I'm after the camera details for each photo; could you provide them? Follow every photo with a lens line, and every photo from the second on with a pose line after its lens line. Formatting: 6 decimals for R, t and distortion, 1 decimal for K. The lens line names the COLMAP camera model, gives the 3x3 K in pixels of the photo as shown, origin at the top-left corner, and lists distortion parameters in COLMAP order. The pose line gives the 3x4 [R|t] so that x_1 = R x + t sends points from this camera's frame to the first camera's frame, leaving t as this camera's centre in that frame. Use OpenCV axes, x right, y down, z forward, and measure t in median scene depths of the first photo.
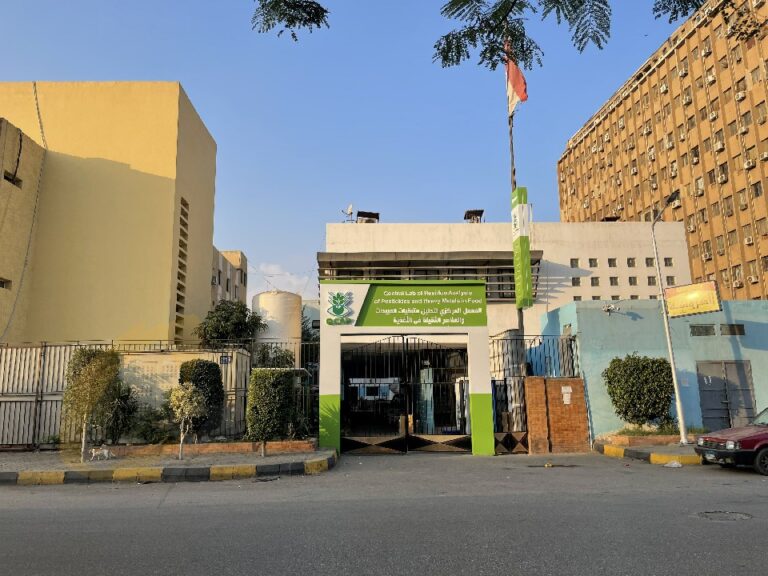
lens RADIAL K [[589.1, 0, 386.3], [0, 589.1, 279.4], [0, 0, 1]] dist [0.044936, -0.043732]
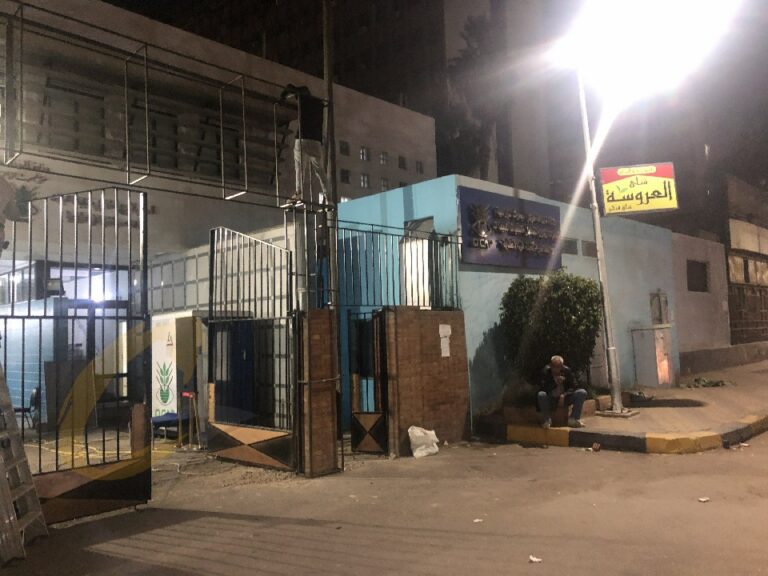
lens RADIAL K [[625.8, 0, 385.7], [0, 625.8, 288.3], [0, 0, 1]] dist [0.050854, -0.019528]
pose [[0.736284, 0.041645, 0.675390, -0.127416], [-0.115709, 0.991152, 0.065026, 0.113662], [-0.666707, -0.126027, 0.734588, 0.603587]]
